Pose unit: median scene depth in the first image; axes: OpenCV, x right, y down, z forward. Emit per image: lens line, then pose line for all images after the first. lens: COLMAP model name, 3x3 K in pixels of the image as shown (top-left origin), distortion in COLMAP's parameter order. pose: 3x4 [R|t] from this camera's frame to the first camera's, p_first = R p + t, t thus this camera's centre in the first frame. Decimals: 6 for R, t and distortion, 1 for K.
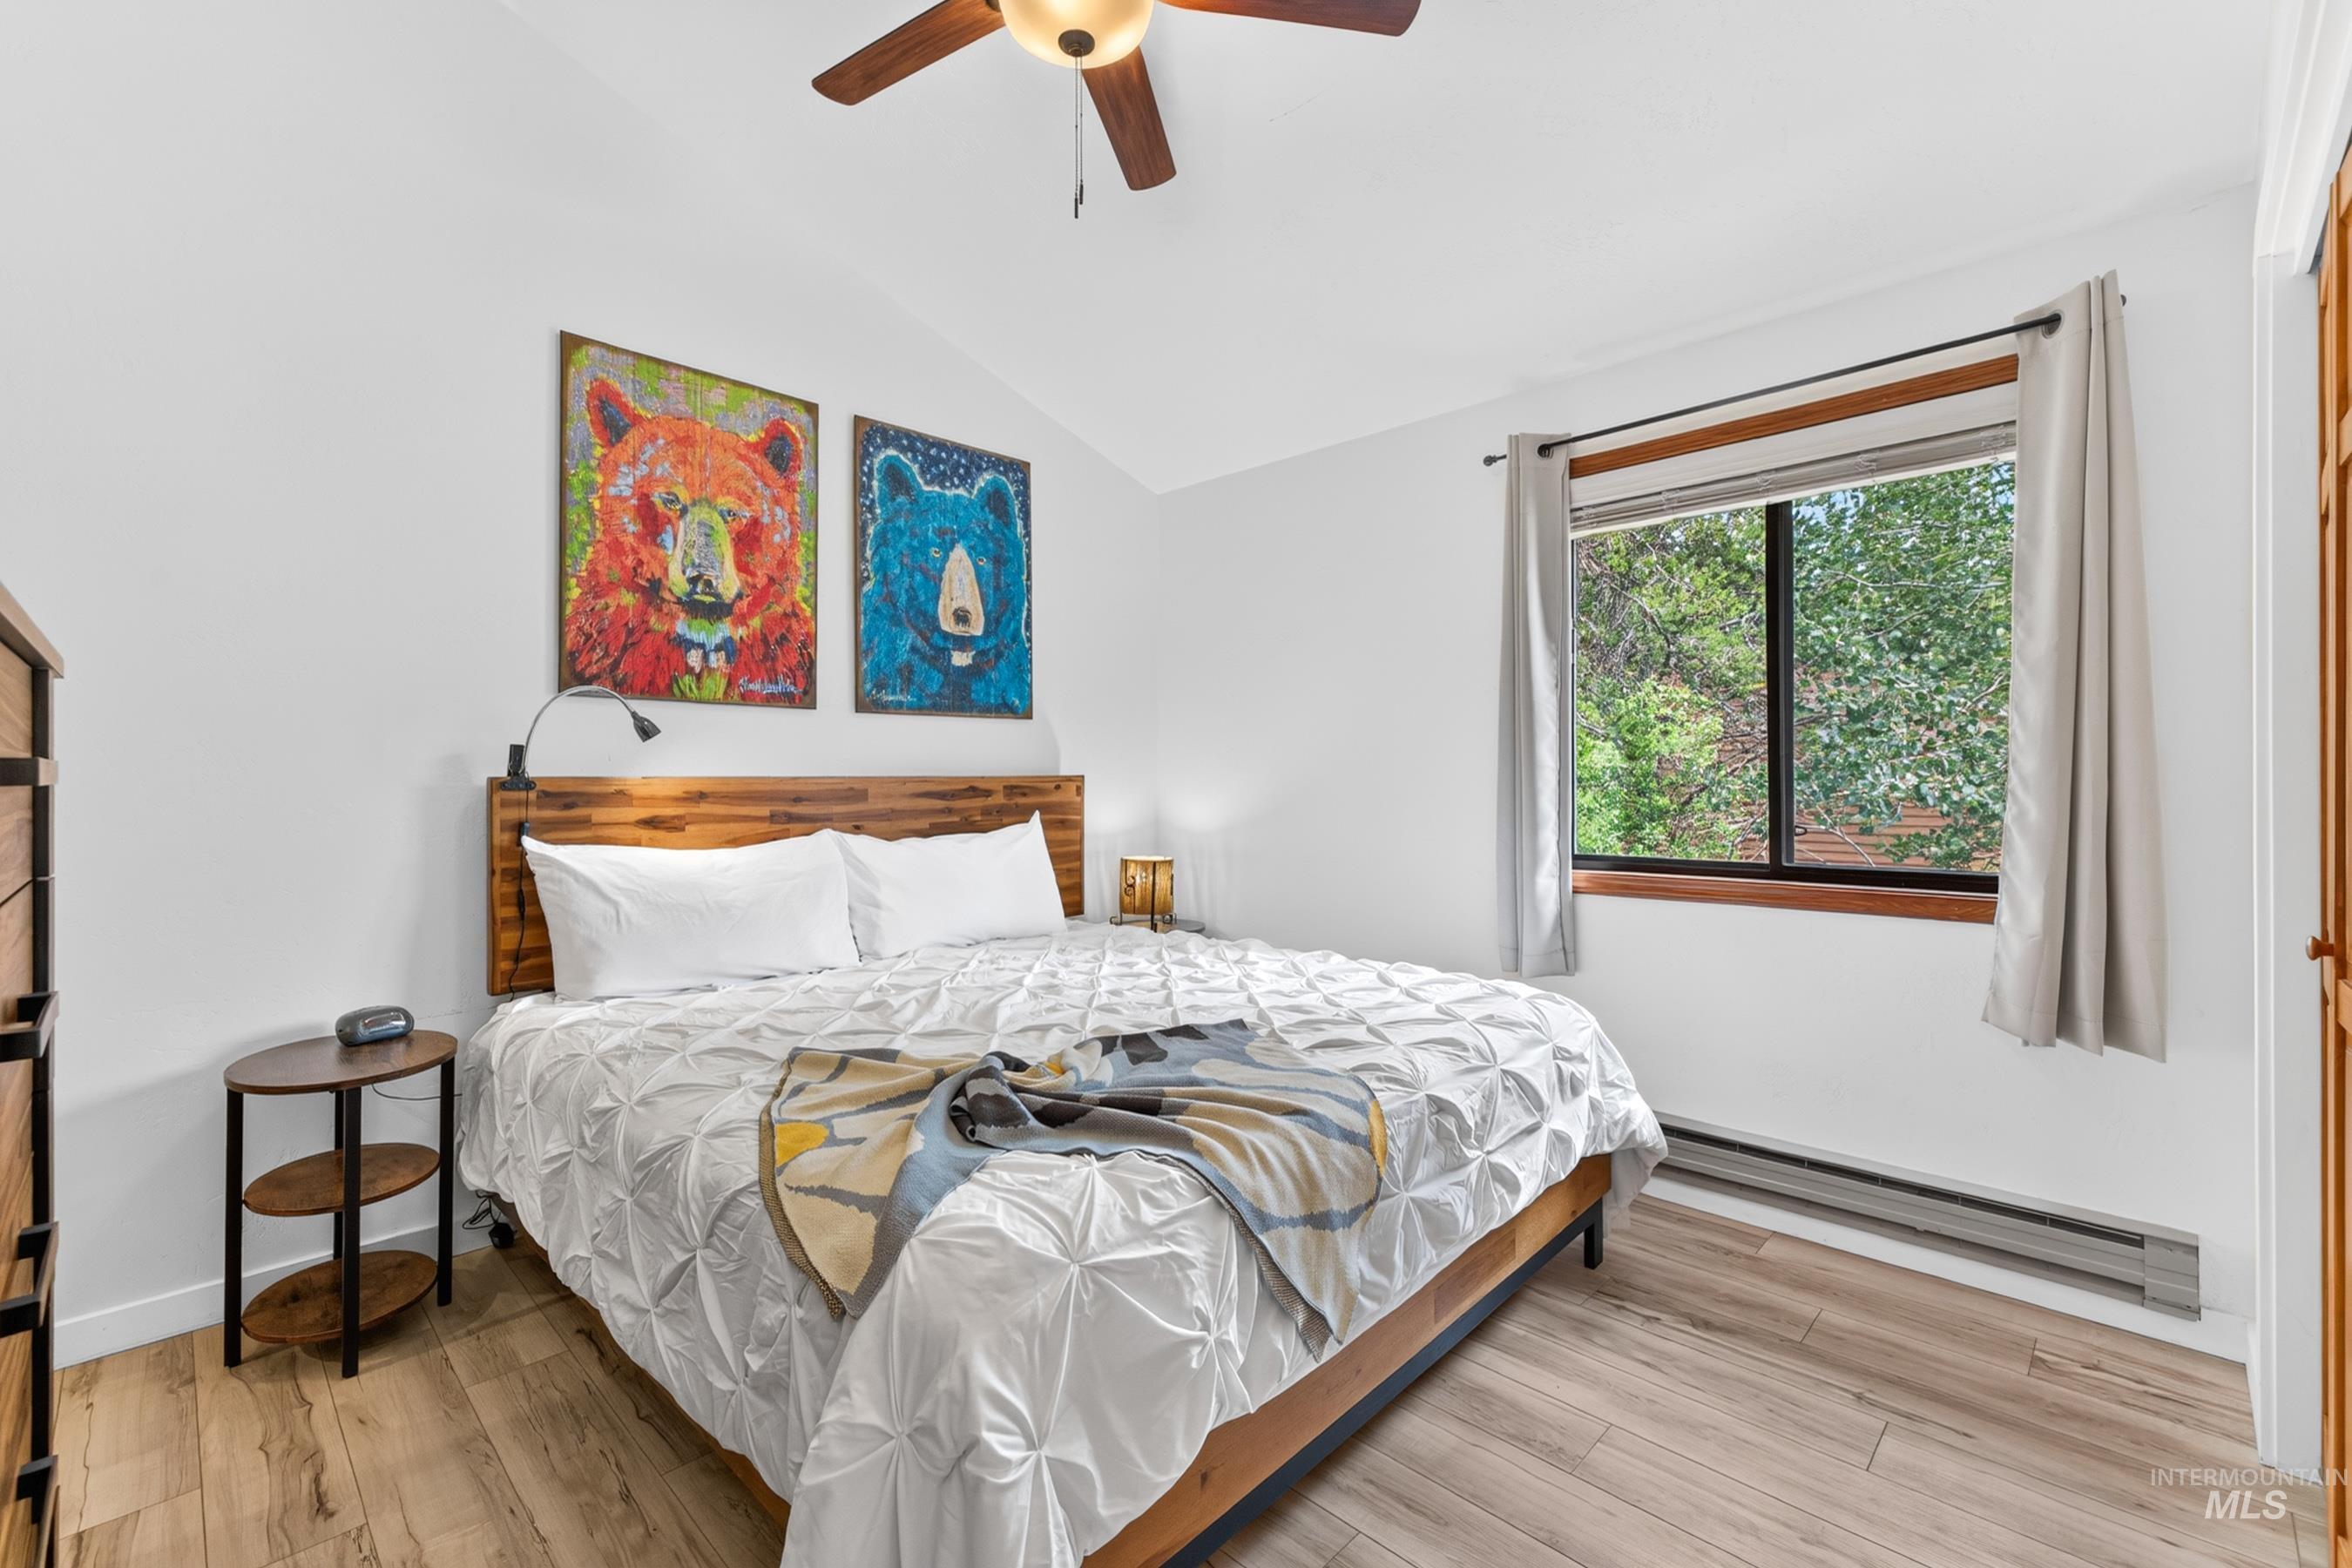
lens RADIAL K [[994.3, 0, 1178.6], [0, 994.3, 777.7], [0, 0, 1]] dist [0.008769, -0.000570]
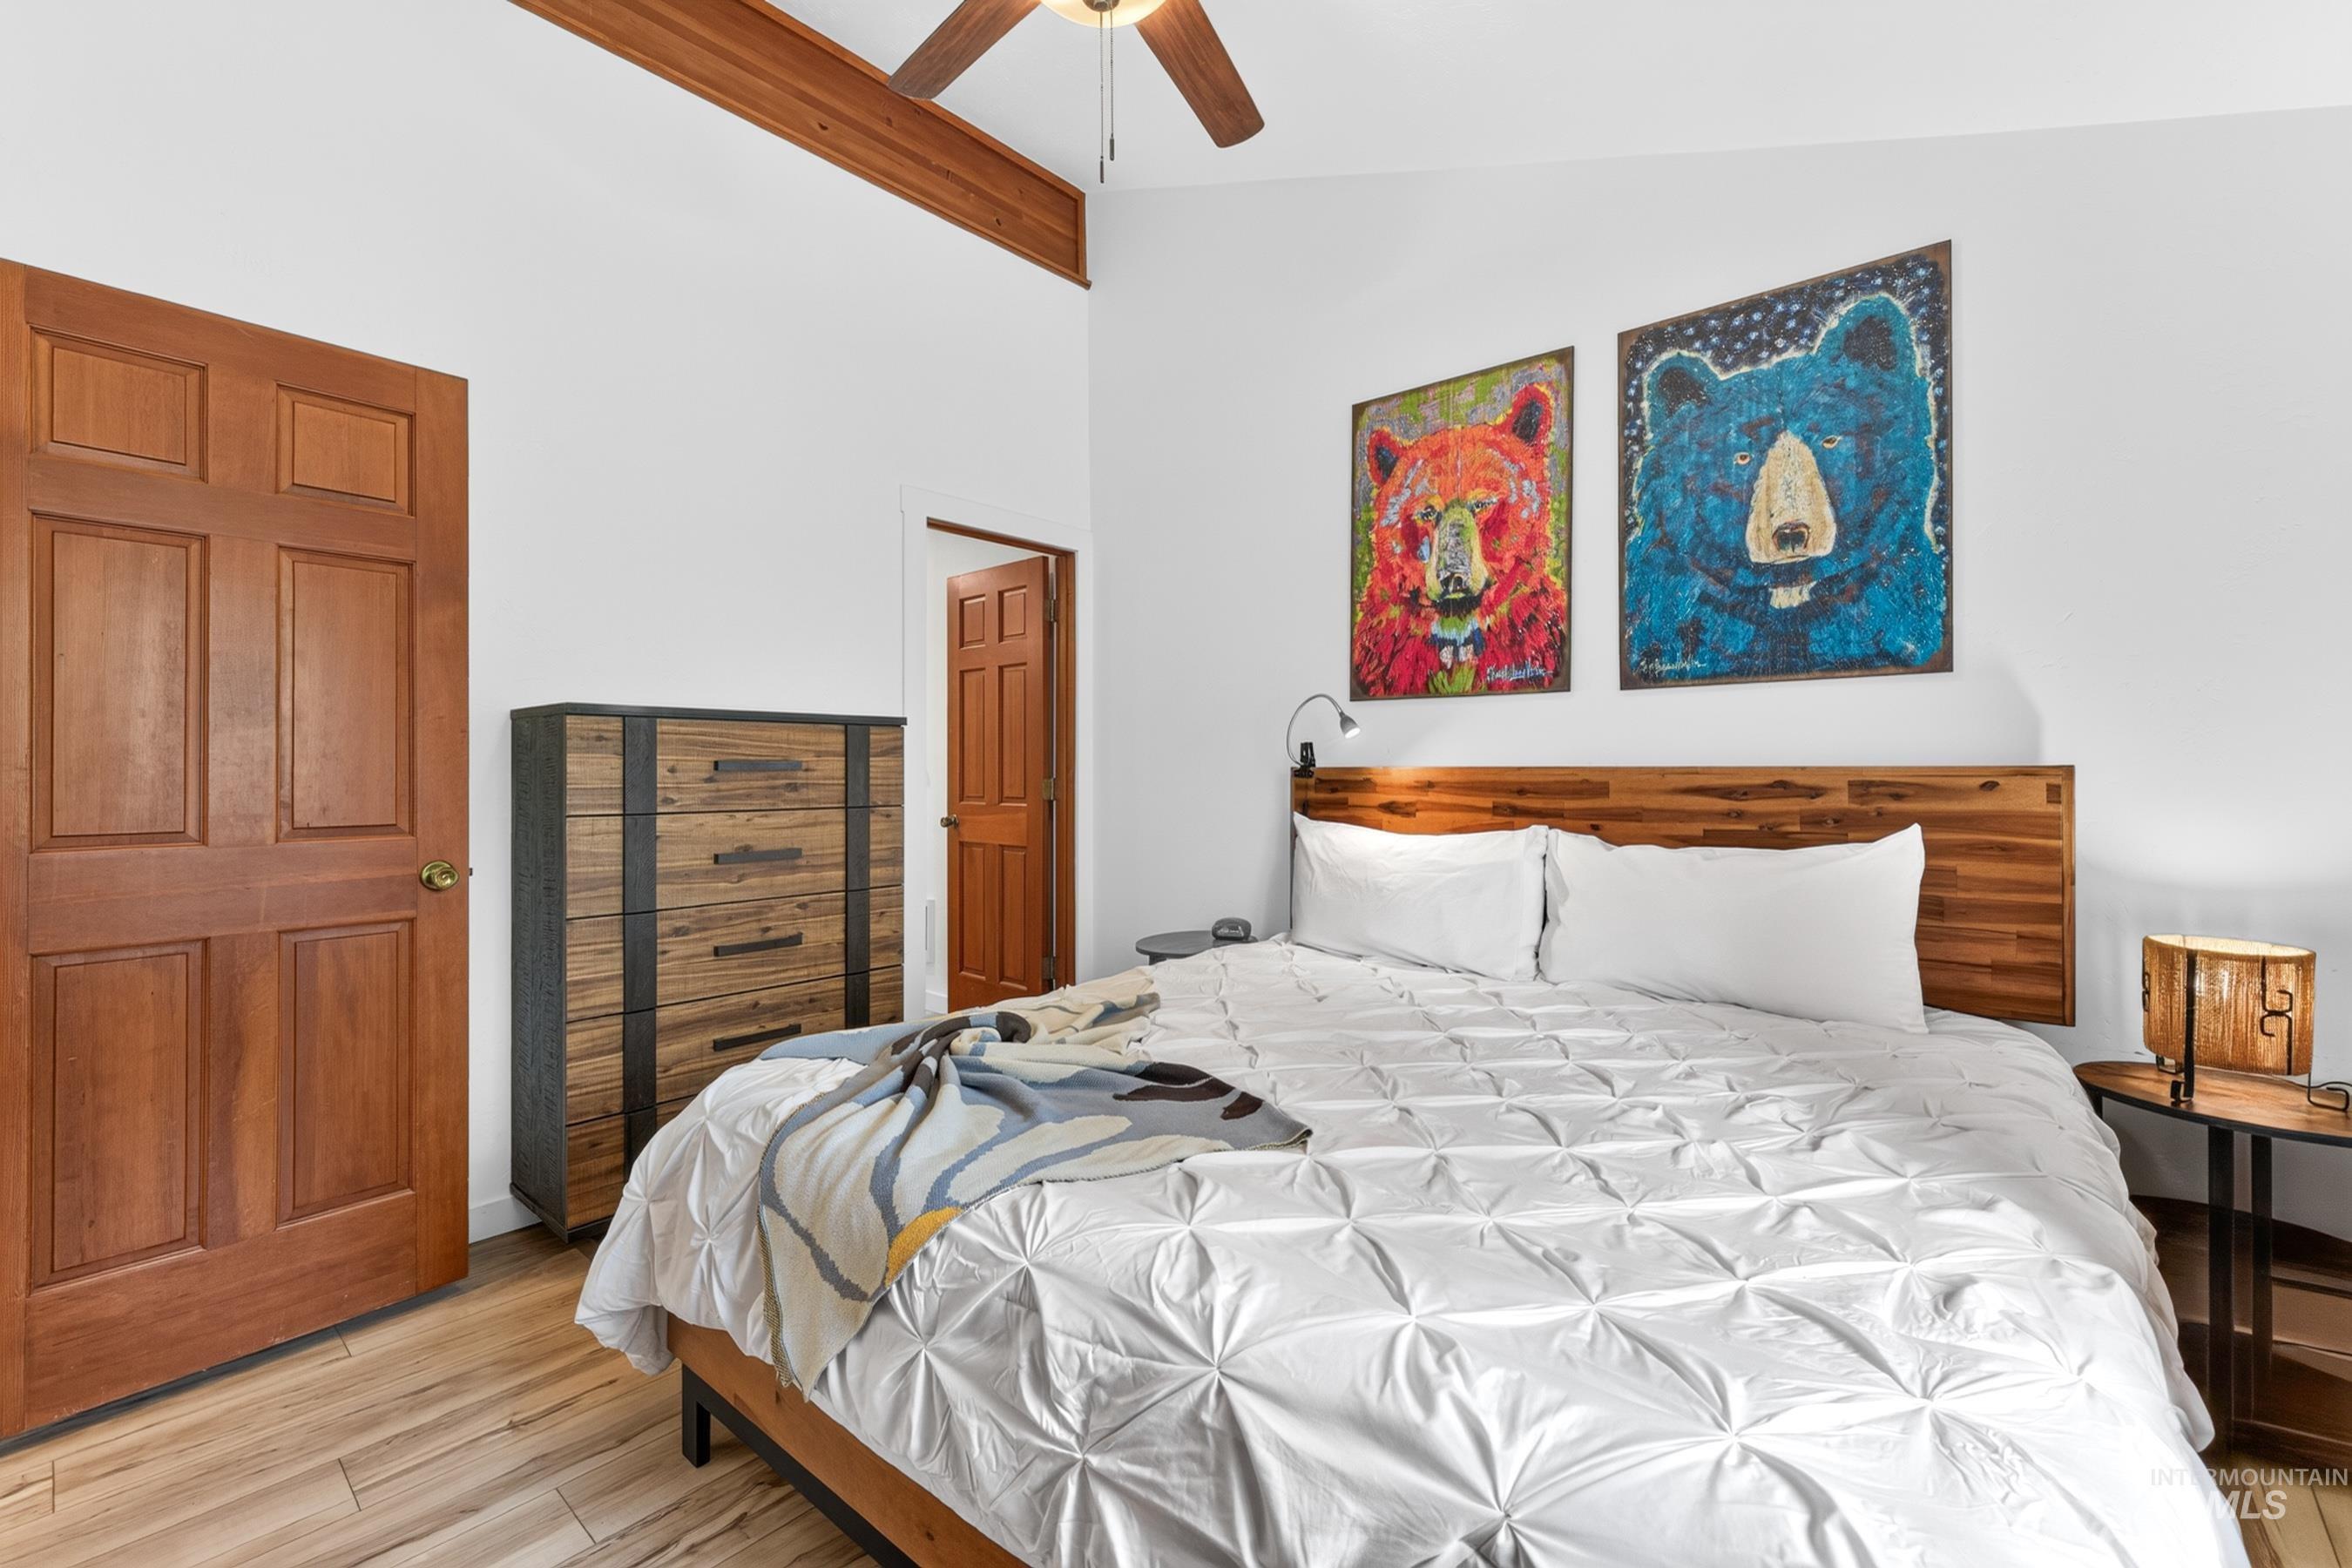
lens RADIAL K [[994.3, 0, 1184.2], [0, 994.3, 778.1], [0, 0, 1]] dist [0.008769, -0.000570]
pose [[0.058555, 0.013436, -0.998194, 0.515769], [0.000398, 0.999909, 0.013482, -0.003478], [0.998284, -0.001187, 0.058544, 0.615398]]
